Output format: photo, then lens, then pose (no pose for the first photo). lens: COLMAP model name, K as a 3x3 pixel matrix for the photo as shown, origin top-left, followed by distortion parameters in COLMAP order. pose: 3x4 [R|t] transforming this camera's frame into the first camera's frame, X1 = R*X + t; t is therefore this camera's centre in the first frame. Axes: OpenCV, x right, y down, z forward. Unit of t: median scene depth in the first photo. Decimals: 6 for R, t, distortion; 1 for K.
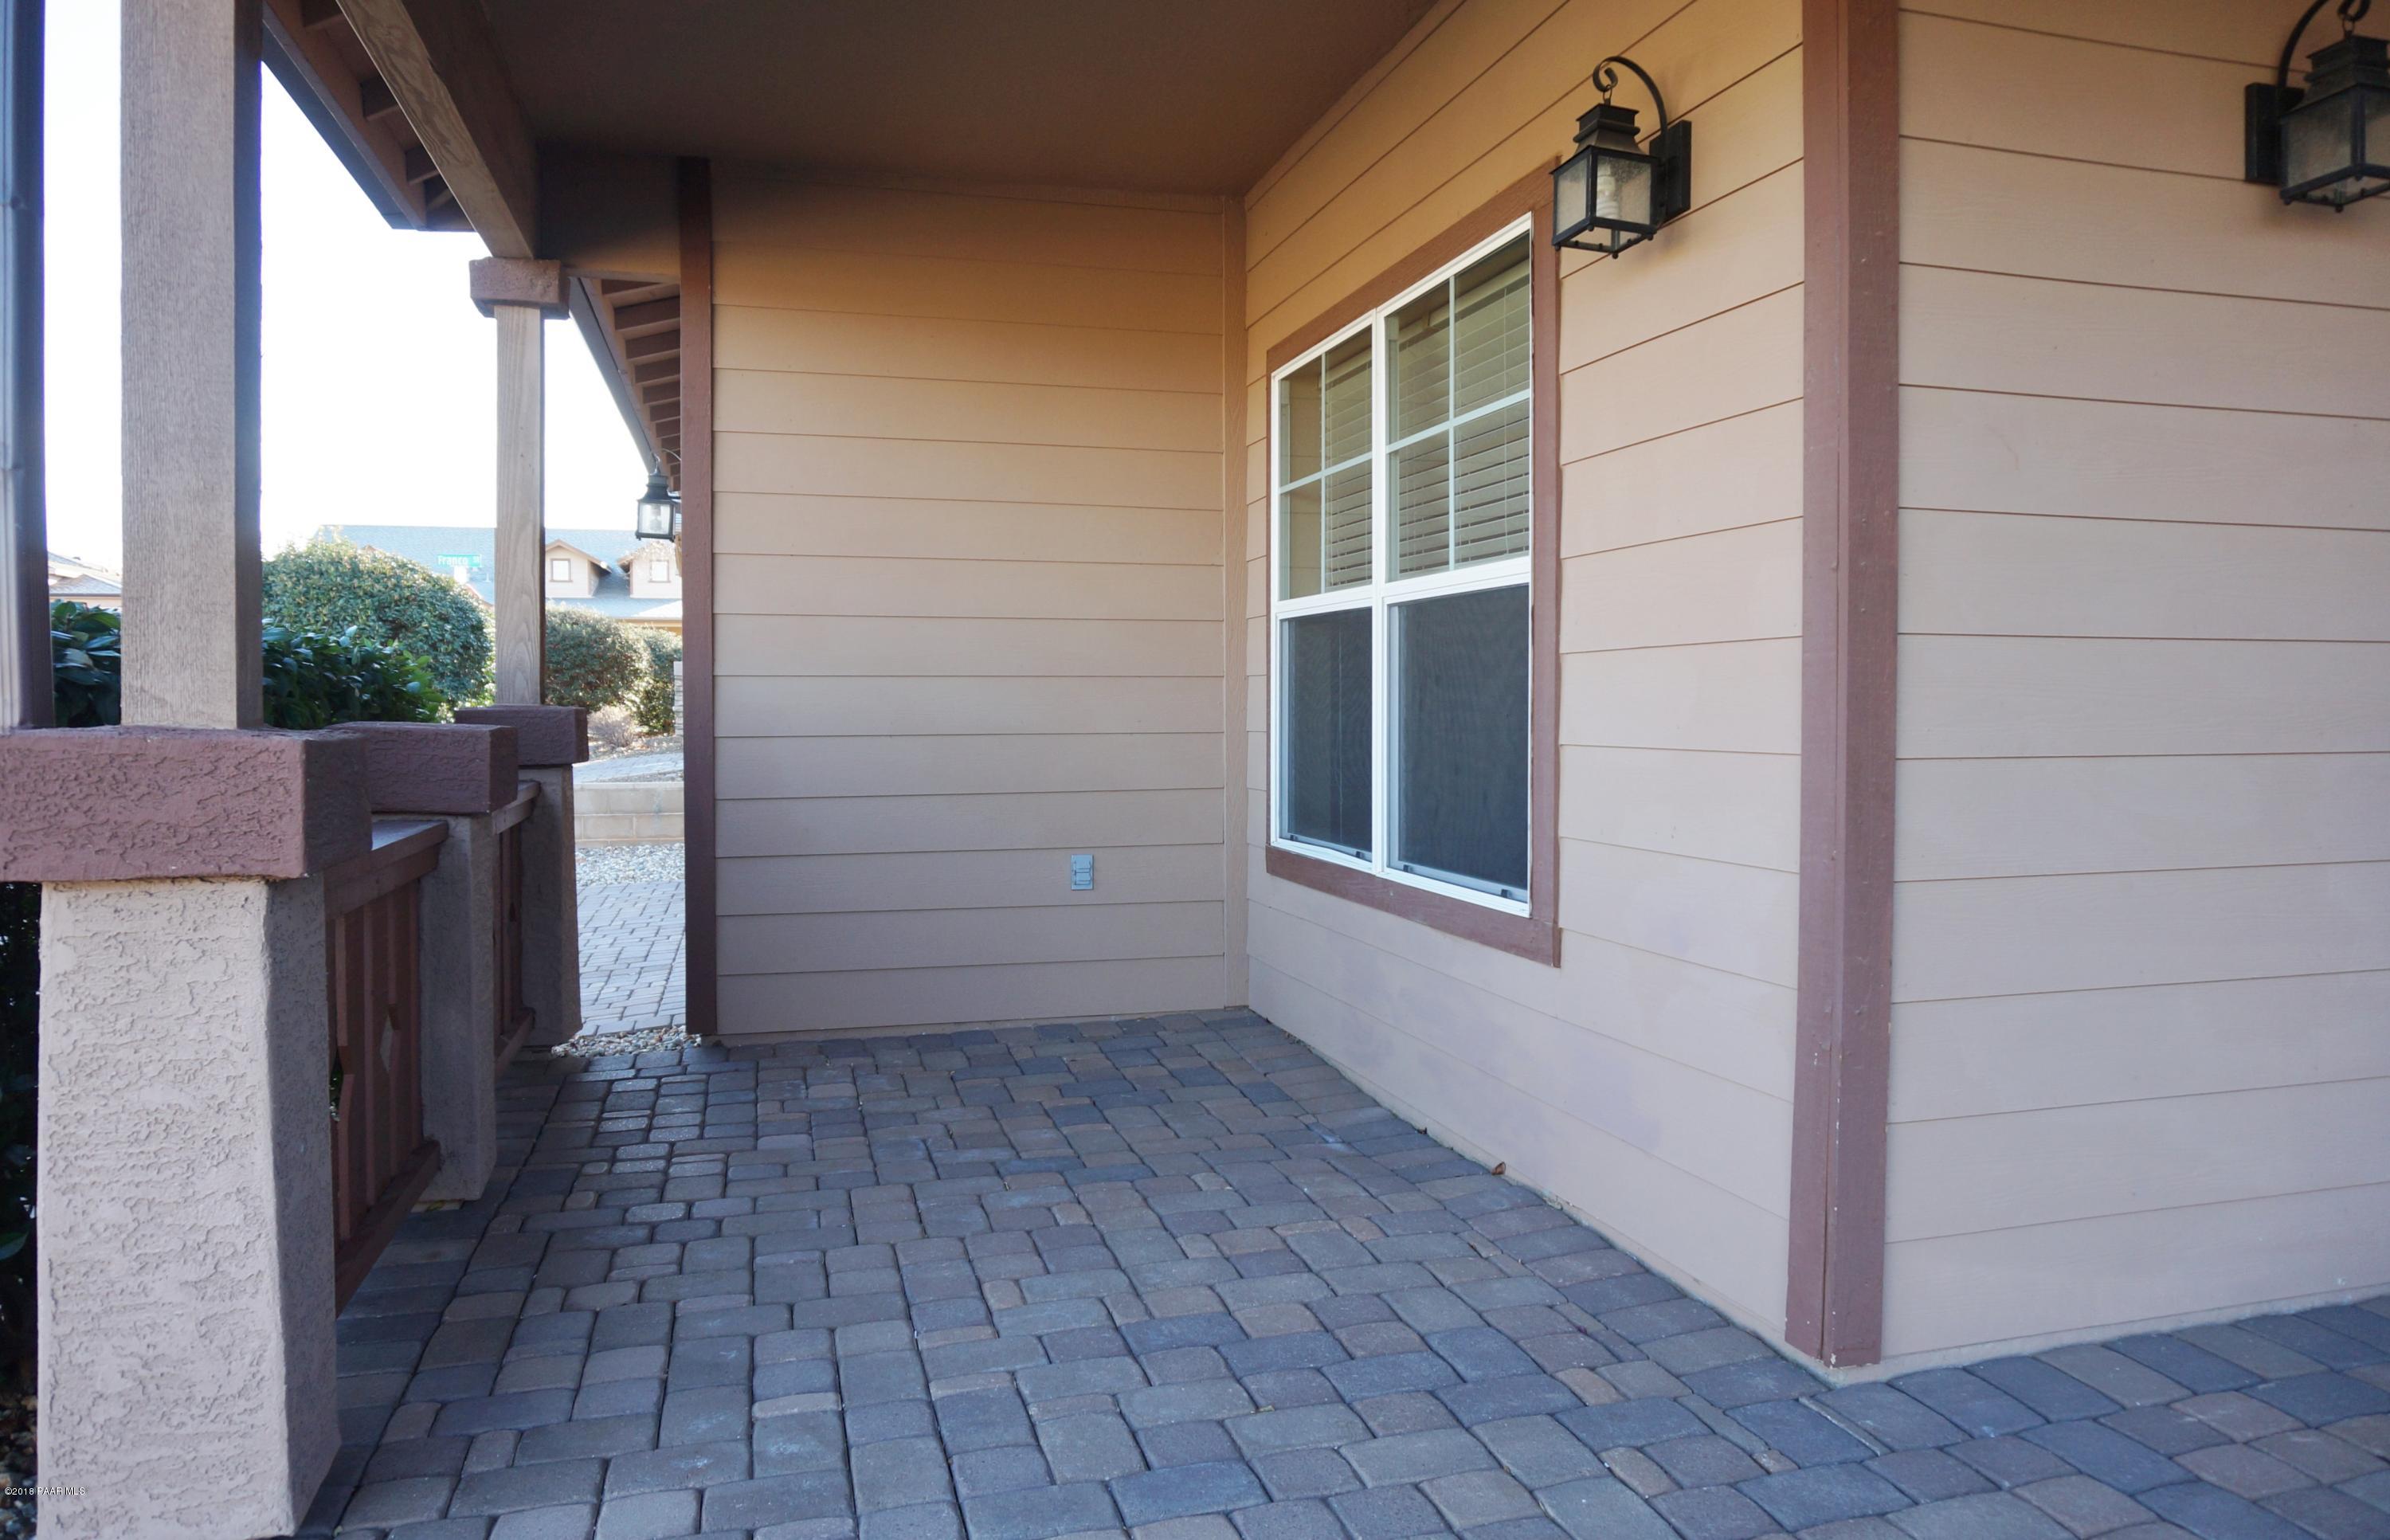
lens RADIAL K [[1609.5, 0, 1195.0], [0, 1609.5, 770.0], [0, 0, 1]] dist [-0.109478, 0.061218]
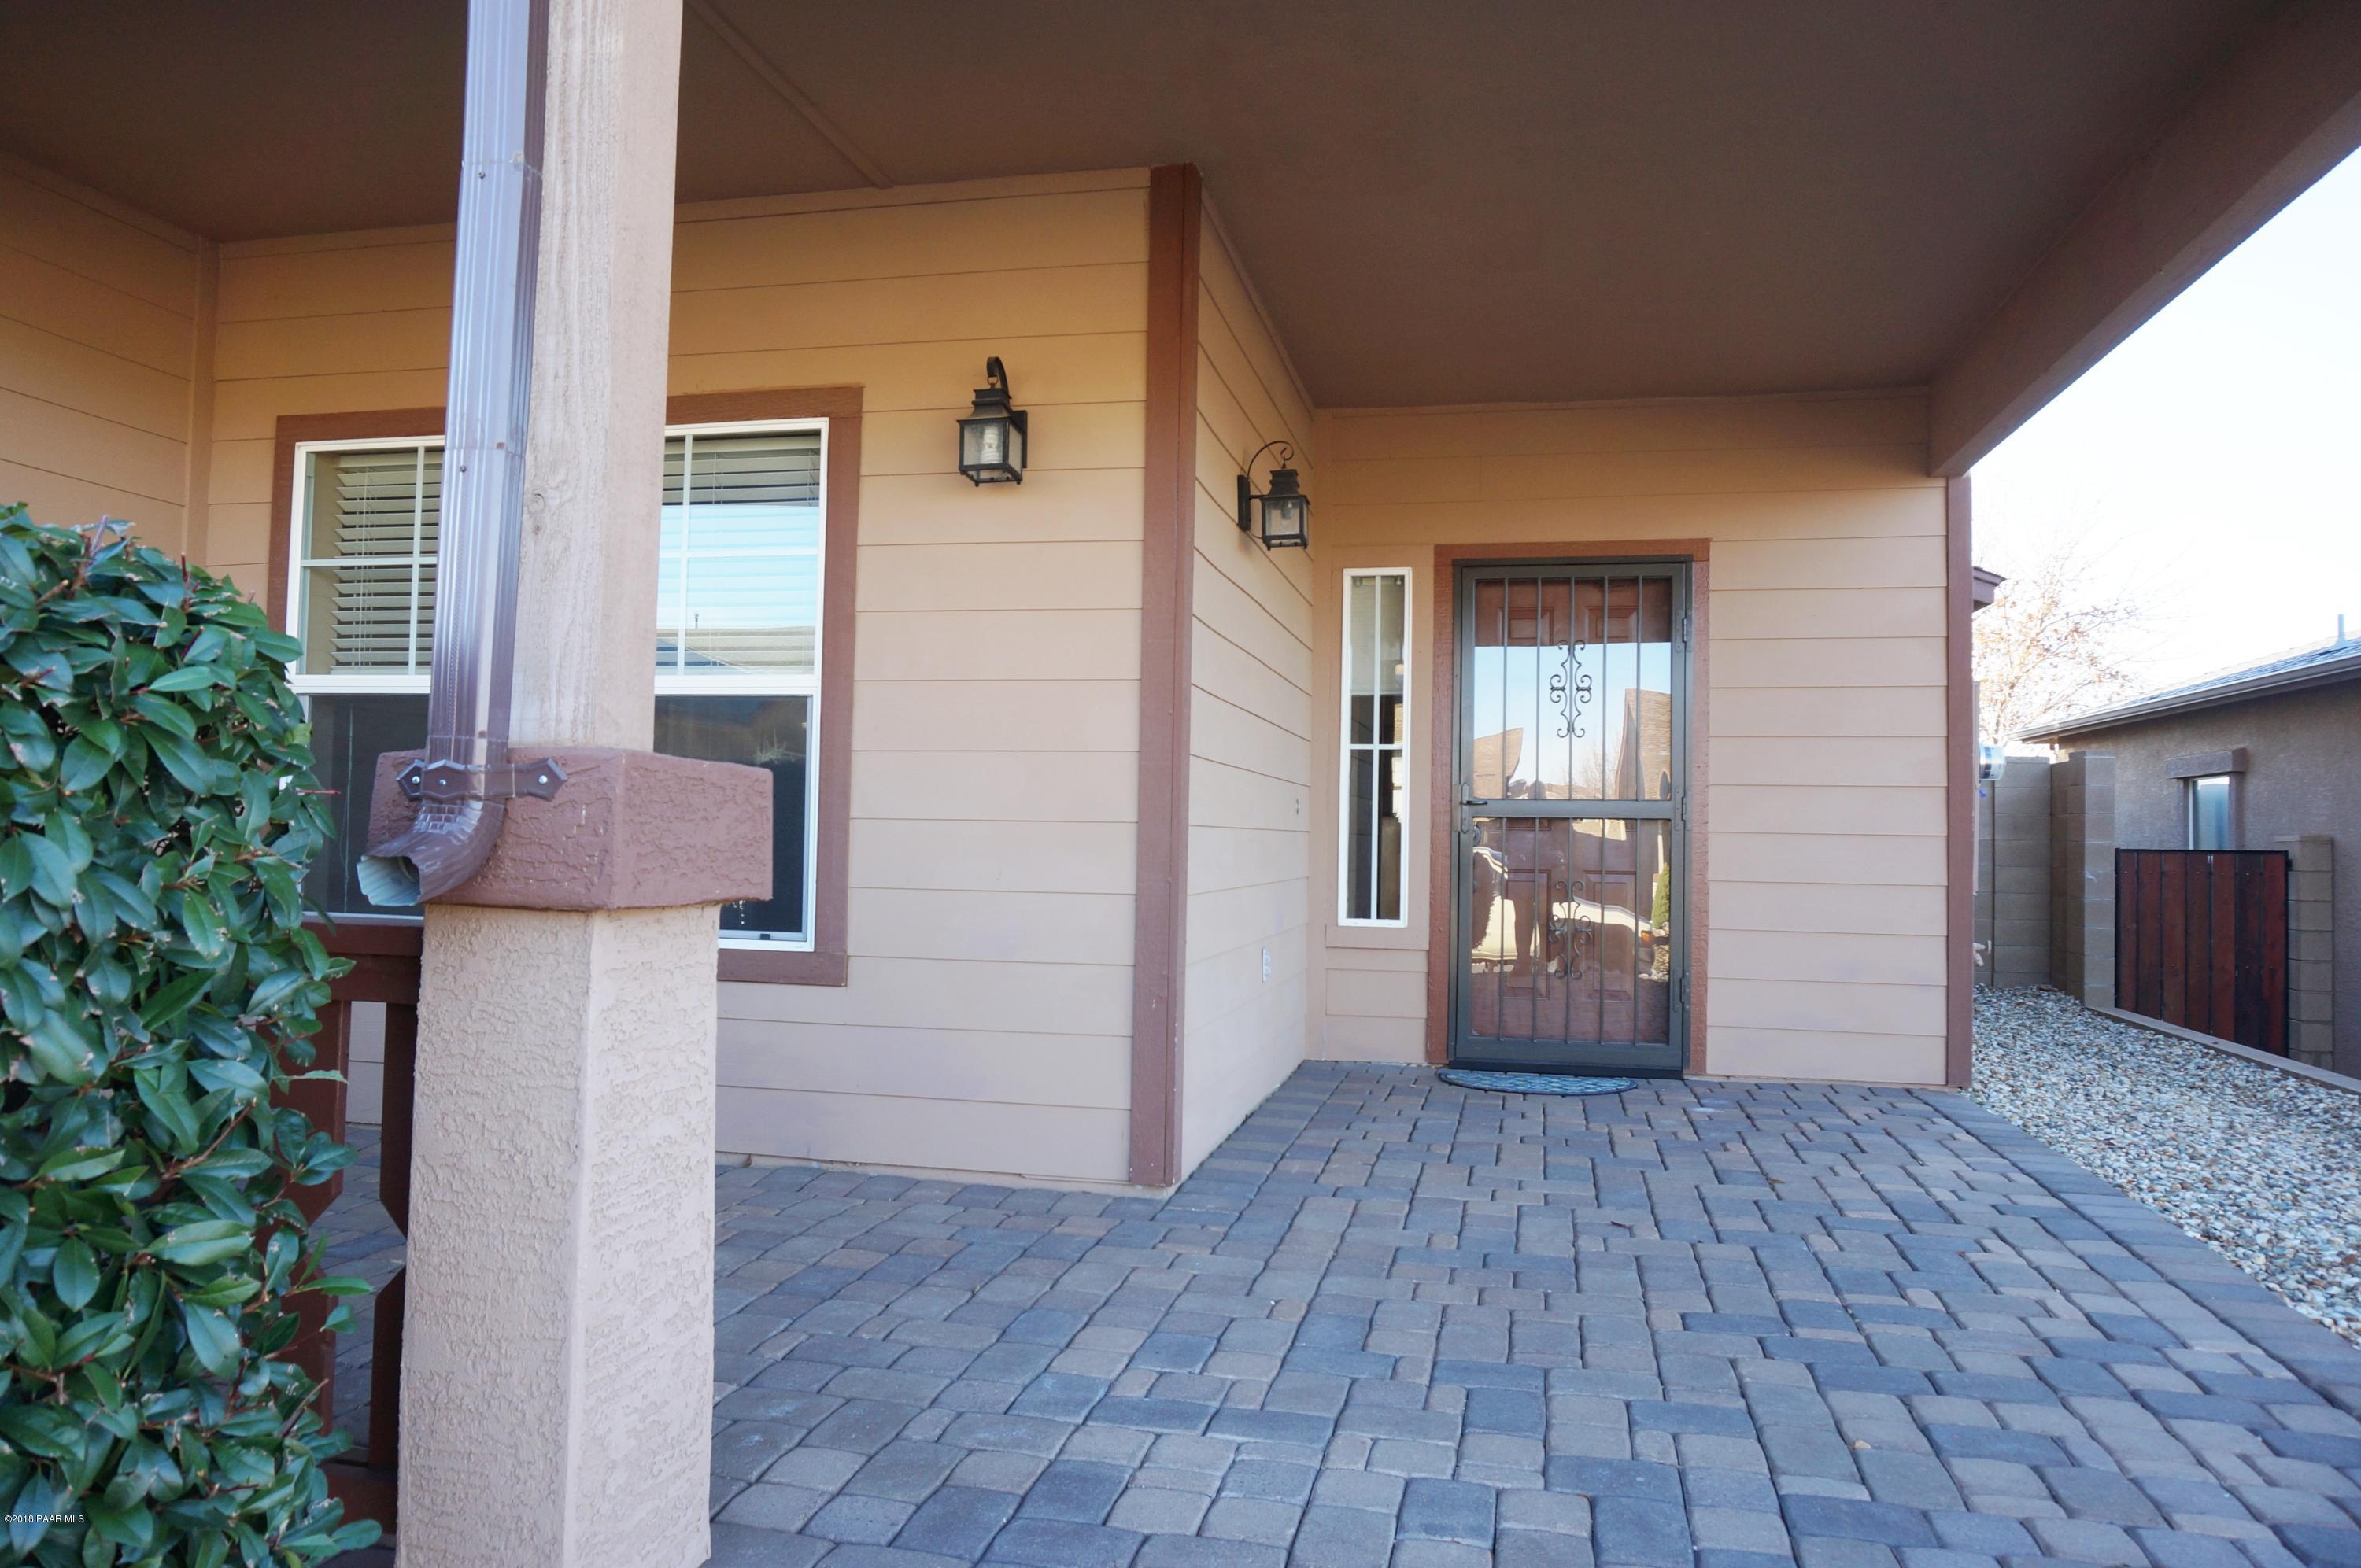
lens RADIAL K [[1560.2, 0, 1180.8], [0, 1560.2, 799.8], [0, 0, 1]] dist [-0.050637, 0.030009]
pose [[0.475765, 0.028847, 0.879099, -1.023332], [0.017856, 0.998939, -0.042442, 0.037103], [-0.879391, 0.035890, 0.474745, 0.176826]]
